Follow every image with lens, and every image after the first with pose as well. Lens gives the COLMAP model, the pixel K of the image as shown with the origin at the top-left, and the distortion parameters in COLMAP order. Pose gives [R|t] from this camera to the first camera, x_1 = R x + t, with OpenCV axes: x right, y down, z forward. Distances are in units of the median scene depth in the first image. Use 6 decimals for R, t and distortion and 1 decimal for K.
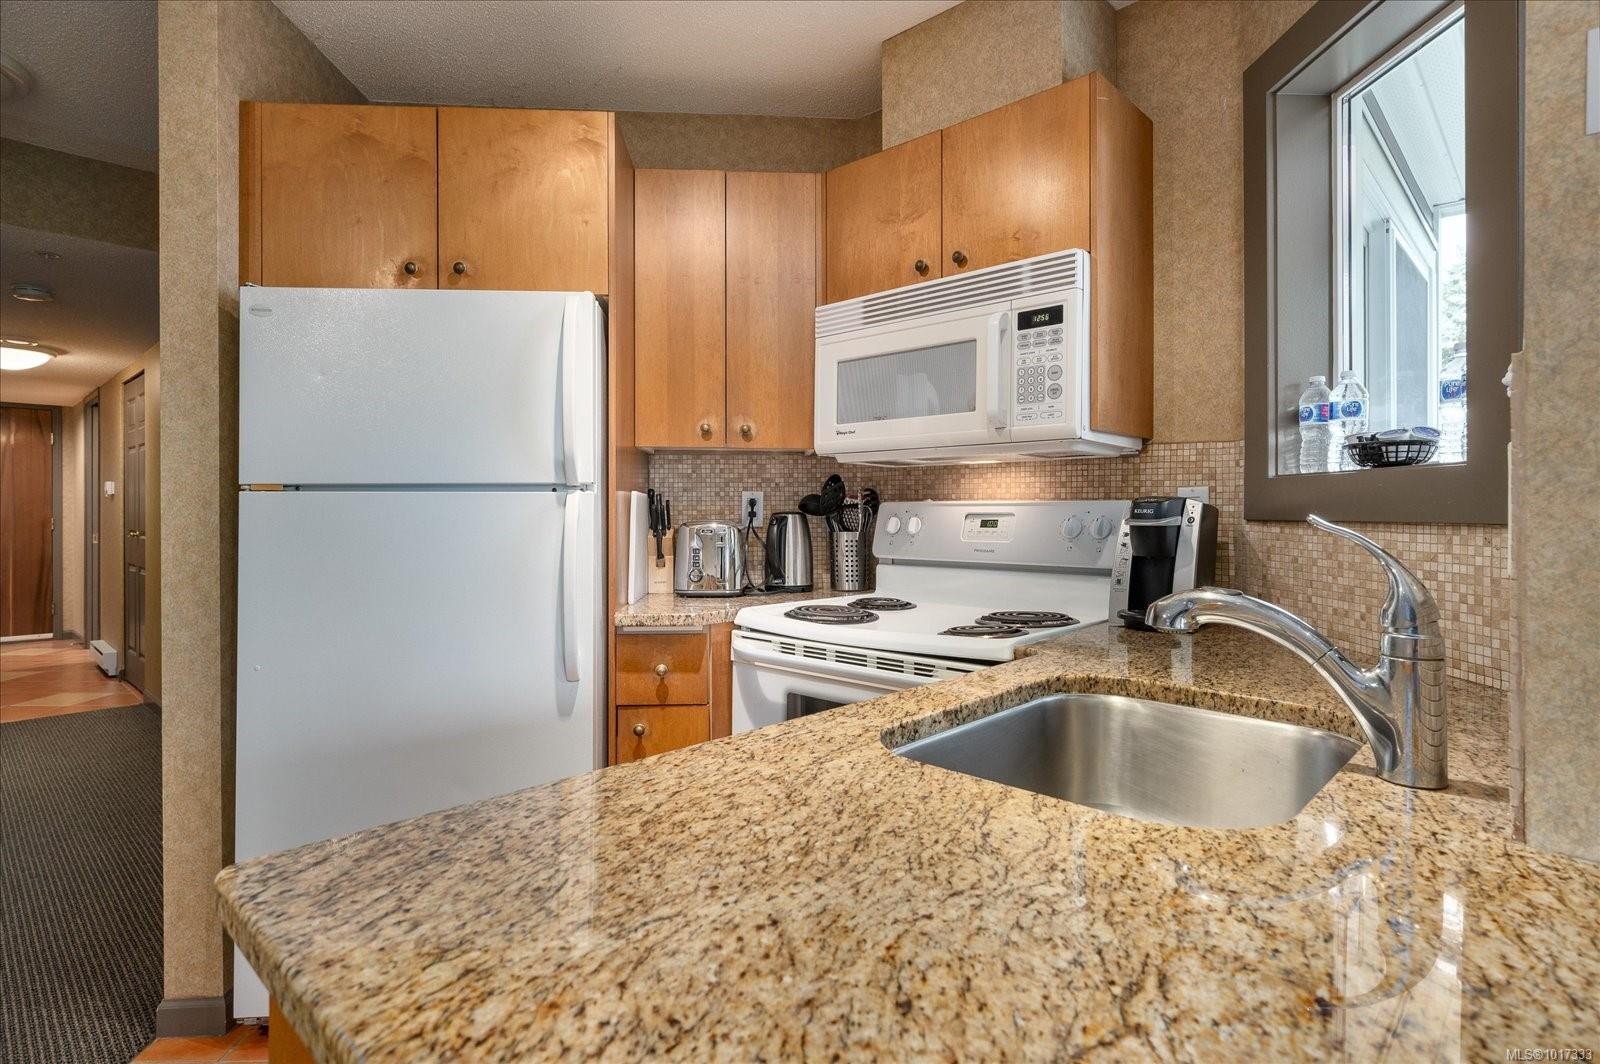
lens RADIAL K [[819.4, 0, 801.3], [0, 819.4, 515.9], [0, 0, 1]] dist [-0.006124, 0.000130]
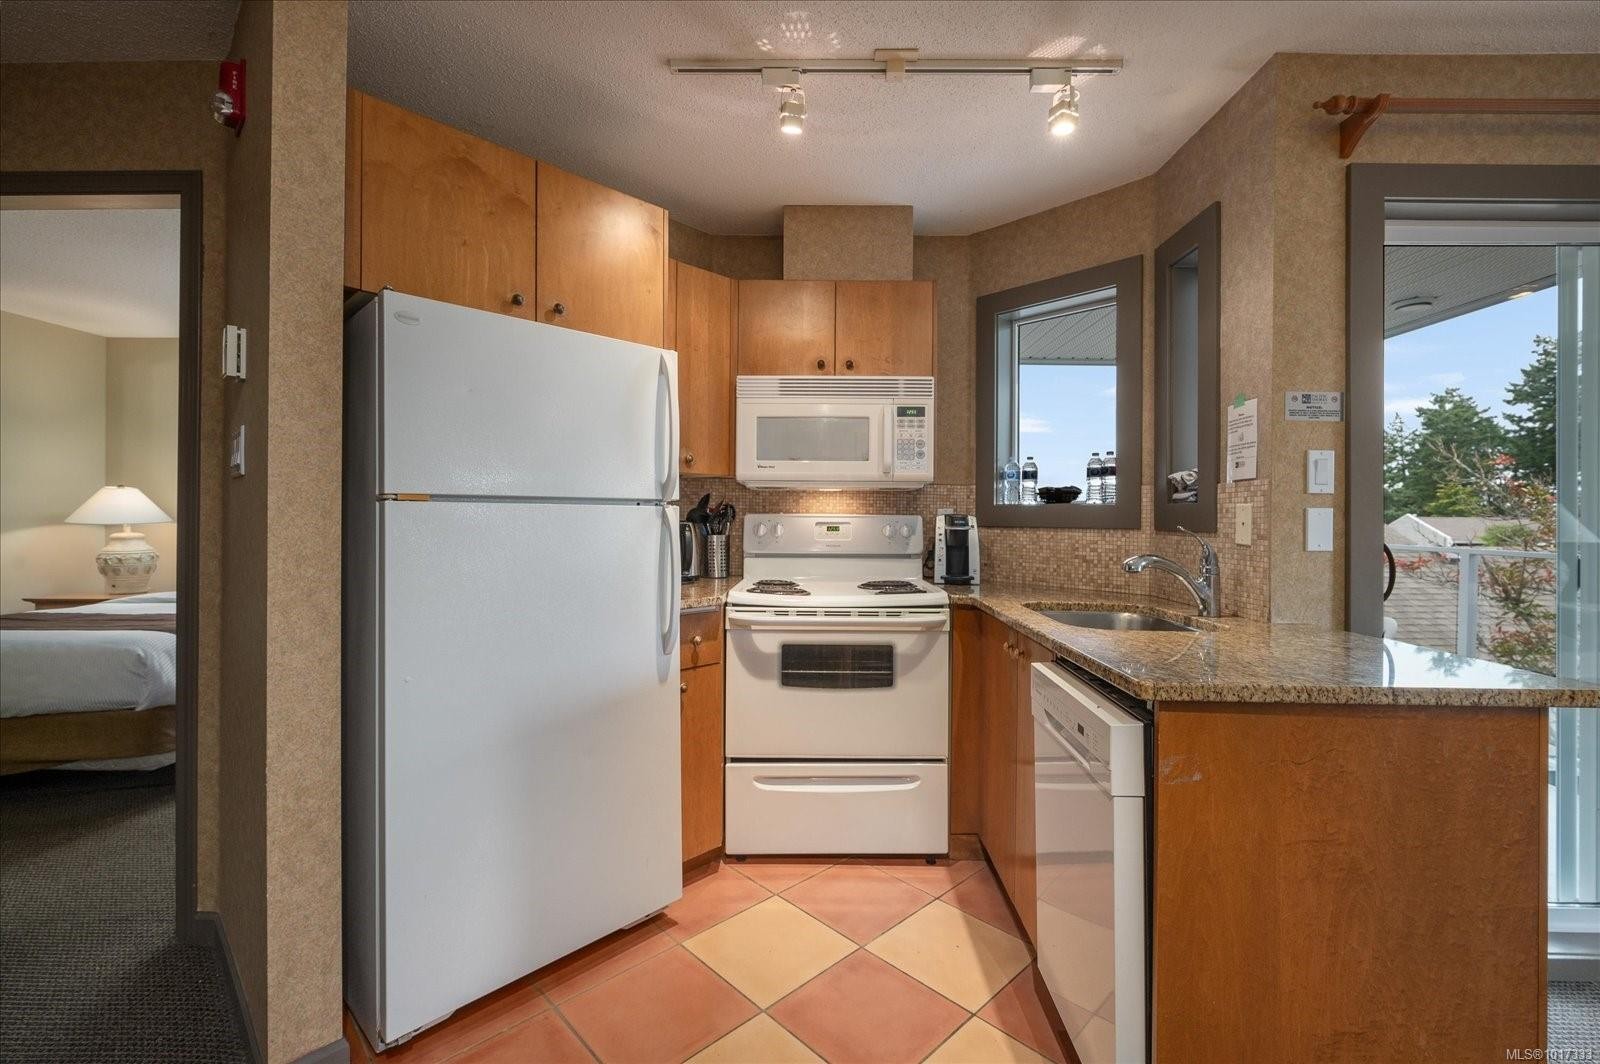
lens RADIAL K [[681.2, 0, 801.7], [0, 681.2, 521.8], [0, 0, 1]] dist [-0.001512, -0.001014]
pose [[0.743117, 0.000609, 0.669161, -0.809701], [-0.002542, 0.999995, 0.001912, -0.007153], [-0.669156, -0.003122, 0.743115, 0.064043]]
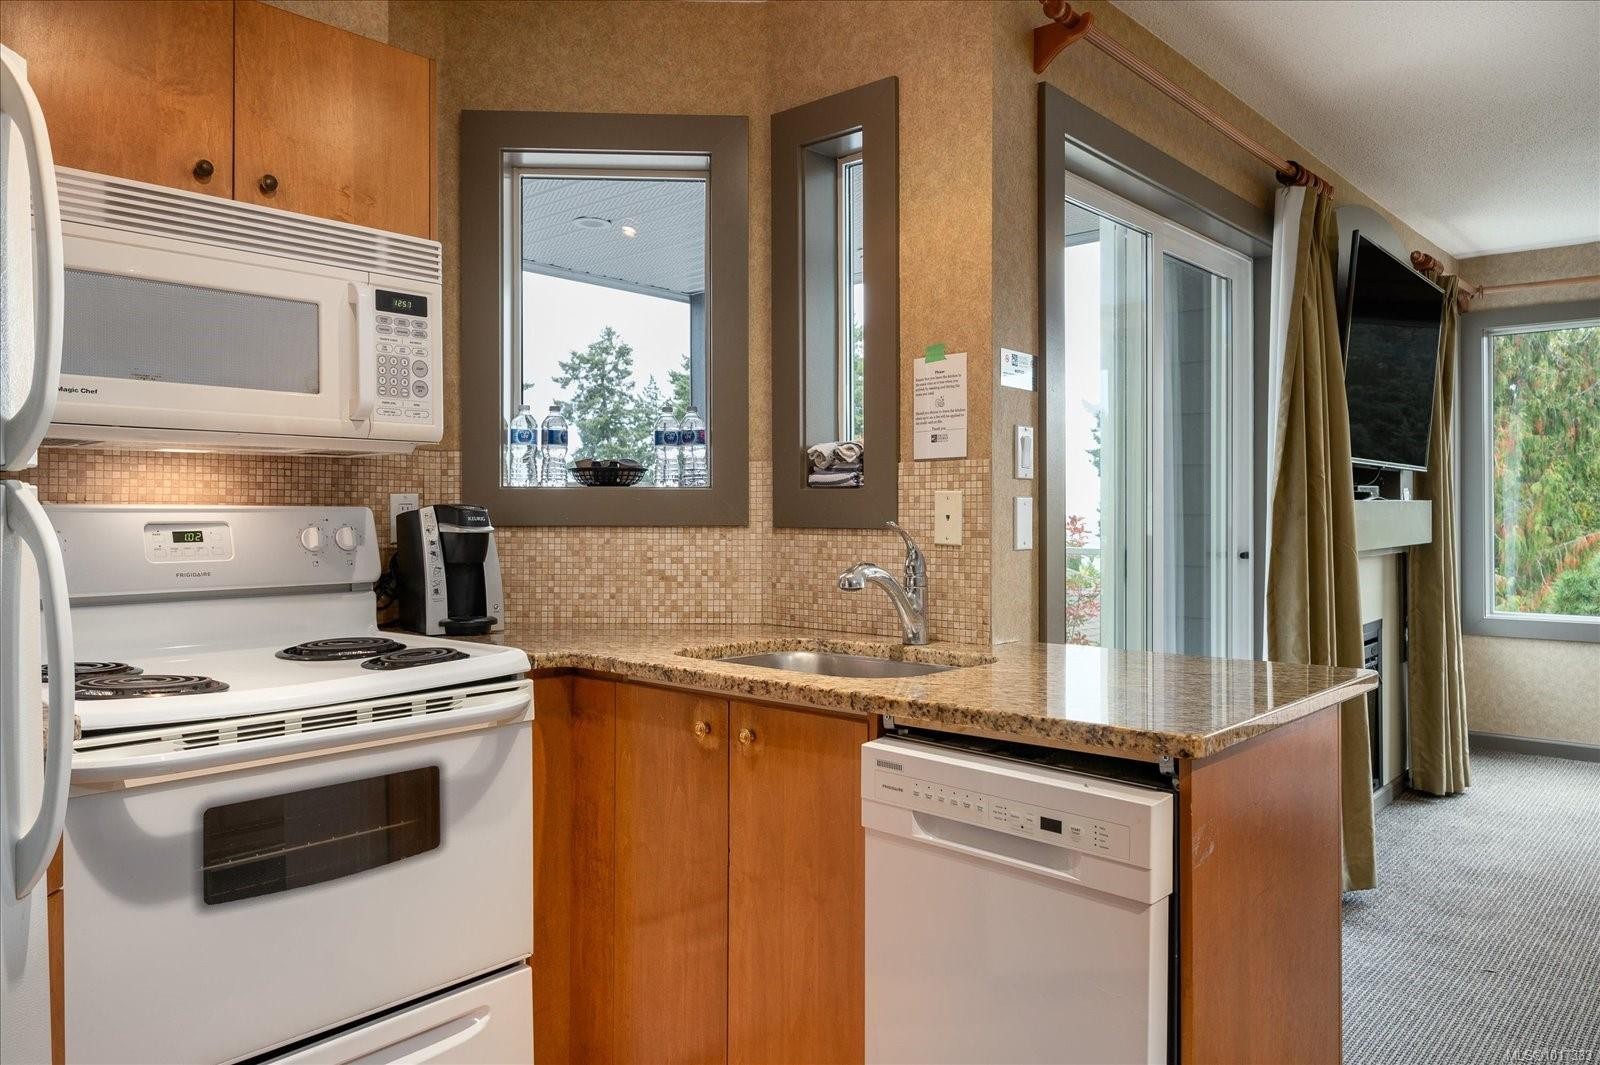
lens RADIAL K [[1118.8, 0, 816.0], [0, 1118.8, 516.7], [0, 0, 1]] dist [-0.007076, -0.003320]
pose [[-0.036694, -0.004422, 0.999317, -0.889520], [0.005941, 0.999972, 0.004643, -0.010941], [-0.999309, 0.006108, -0.036666, 0.556182]]
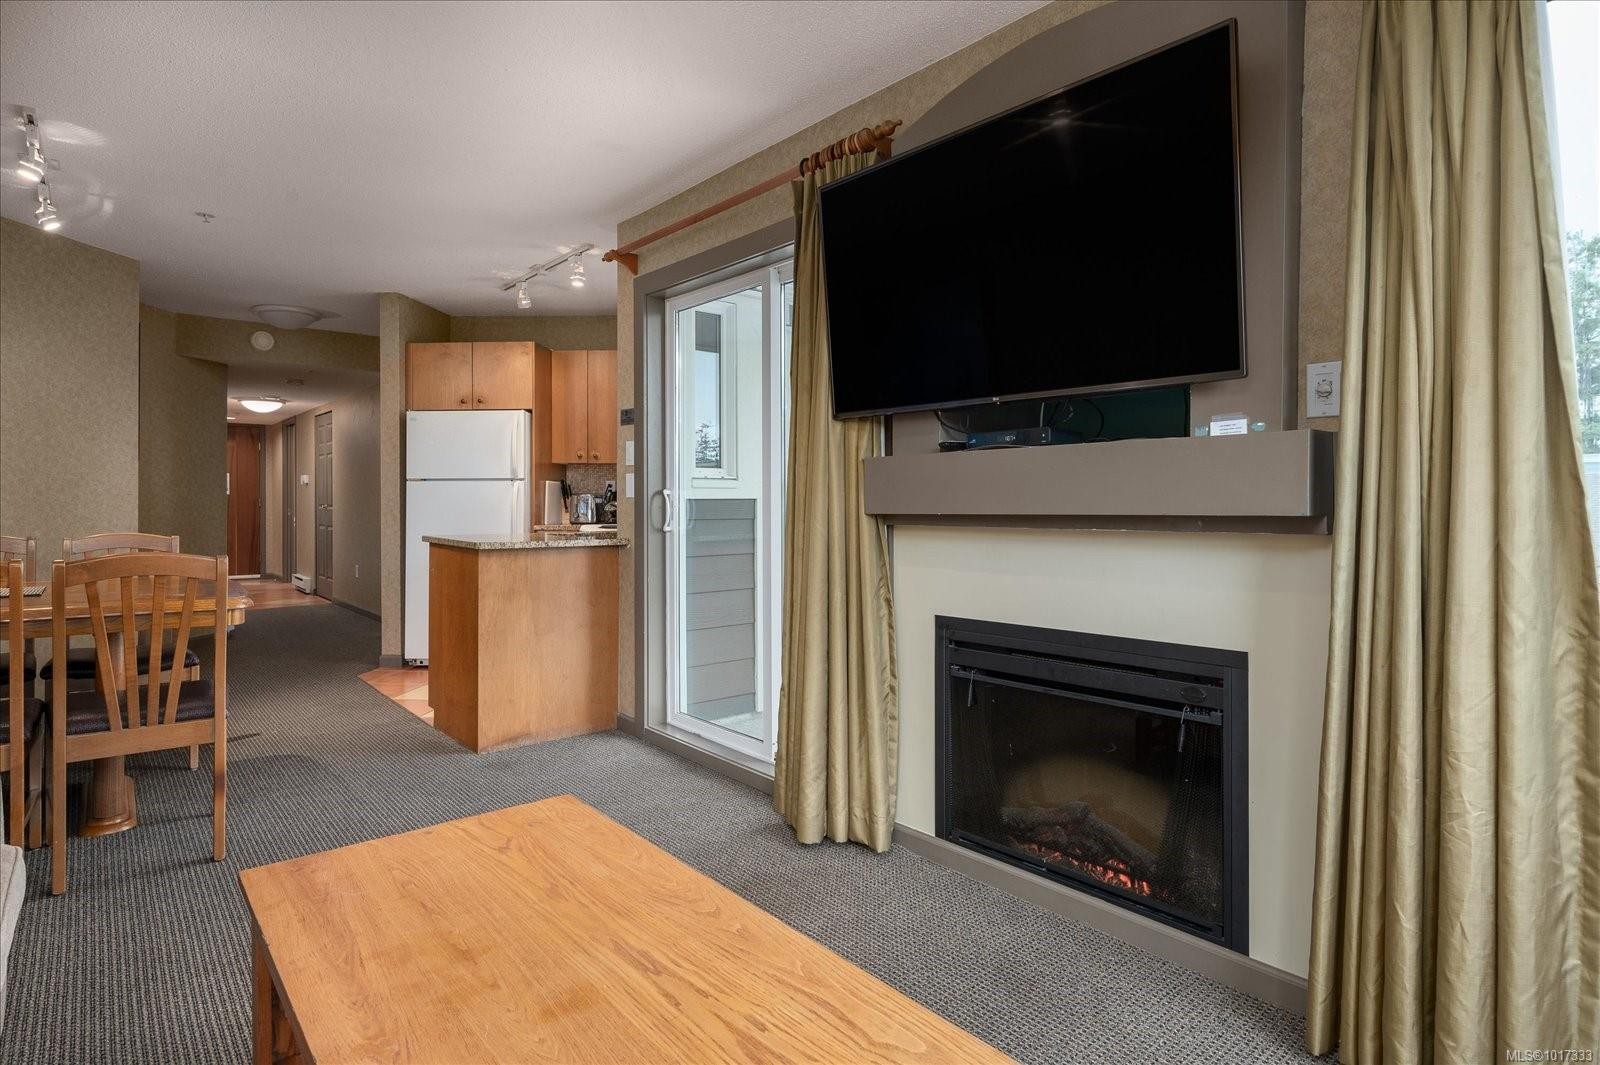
lens RADIAL K [[819.4, 0, 795.8], [0, 819.4, 510.1], [0, 0, 1]] dist [-0.006124, 0.000130]
pose [[0.994428, 0.001387, -0.105409, 0.947853], [-0.000642, 0.999975, 0.007106, 0.048890], [0.105417, -0.006998, 0.994404, -1.662213]]
